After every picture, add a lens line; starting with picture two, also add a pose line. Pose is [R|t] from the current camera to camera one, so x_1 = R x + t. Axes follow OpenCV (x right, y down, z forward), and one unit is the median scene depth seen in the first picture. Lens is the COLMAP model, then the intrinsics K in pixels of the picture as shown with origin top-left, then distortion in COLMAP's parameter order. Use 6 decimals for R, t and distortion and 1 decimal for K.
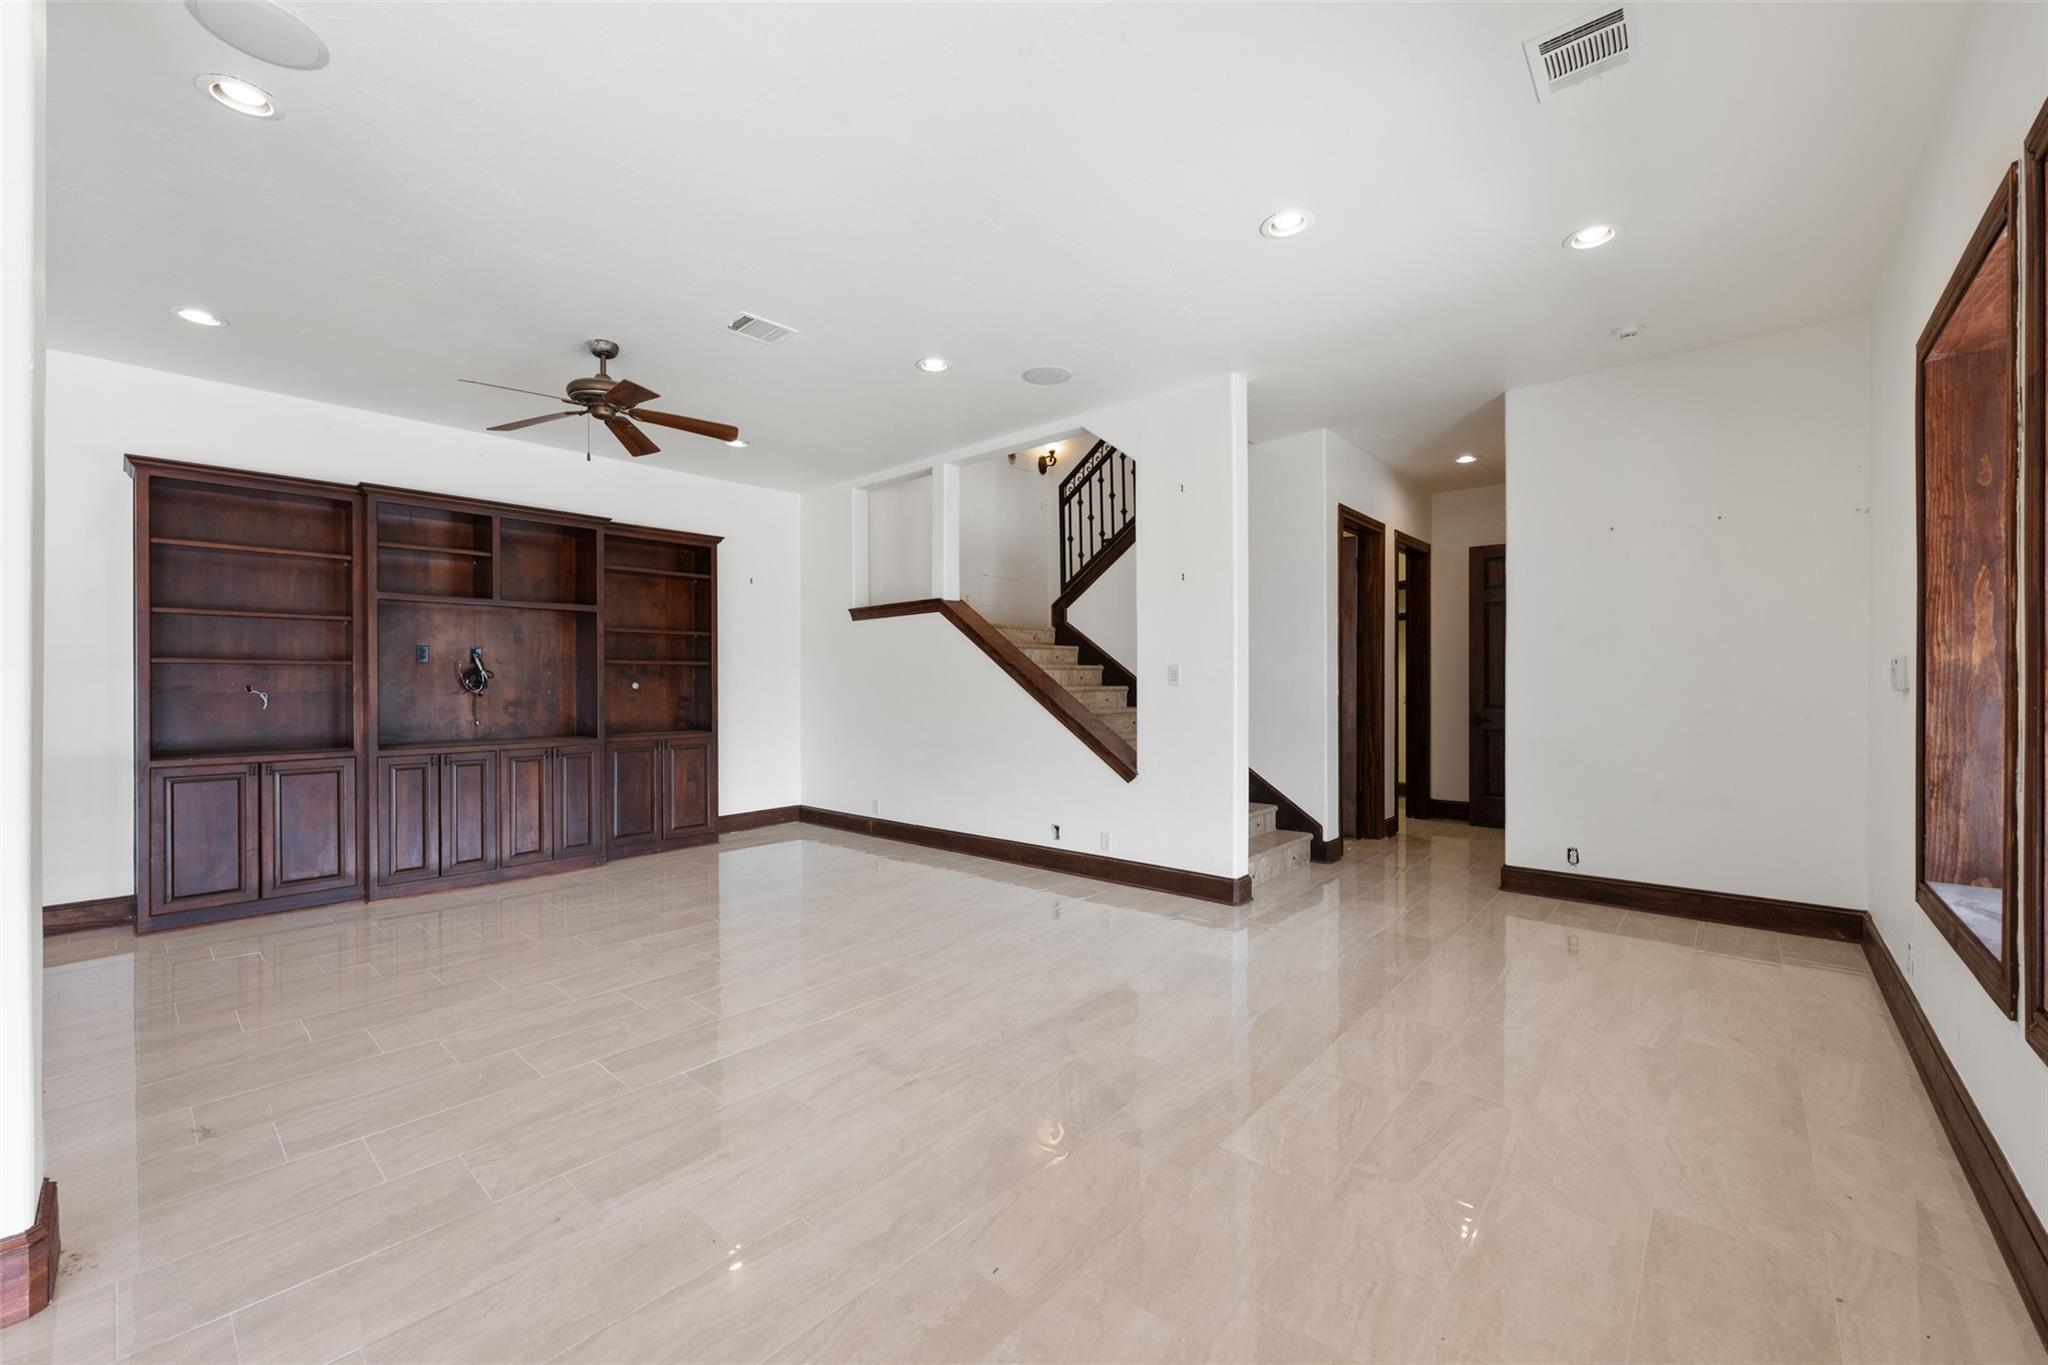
lens RADIAL K [[814.4, 0, 1031.1], [0, 814.4, 687.0], [0, 0, 1]] dist [-0.001645, 0.000261]
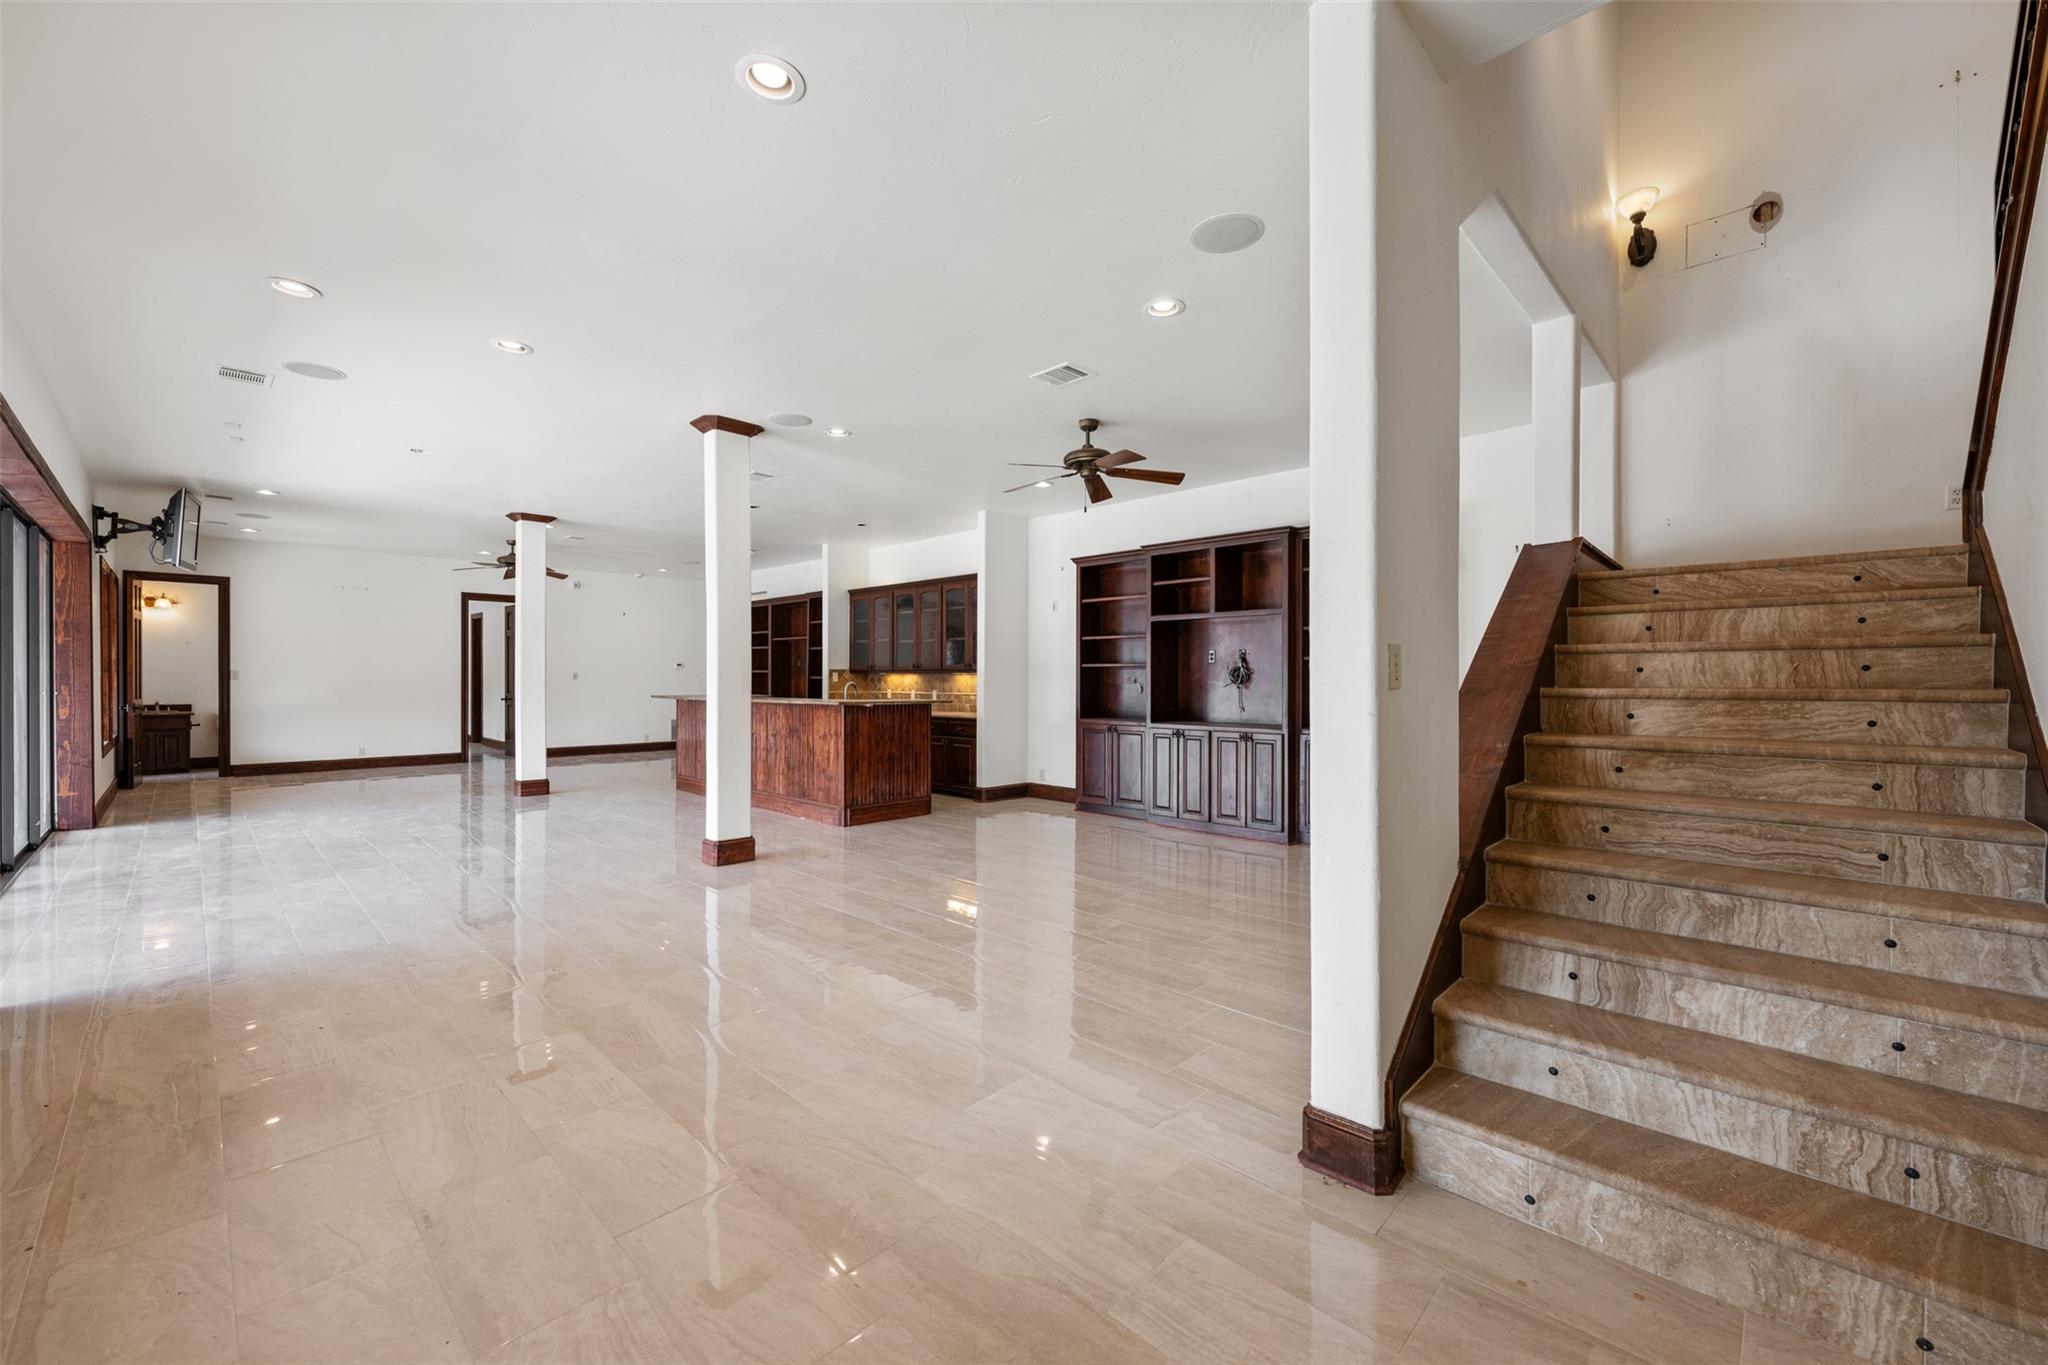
lens RADIAL K [[814.4, 0, 1031.5], [0, 814.4, 682.7], [0, 0, 1]] dist [-0.001645, 0.000261]
pose [[-0.055002, 0.006539, -0.998465, 1.019418], [-0.000774, 0.999978, 0.006591, -0.011956], [0.998486, 0.001135, -0.054996, 1.219577]]
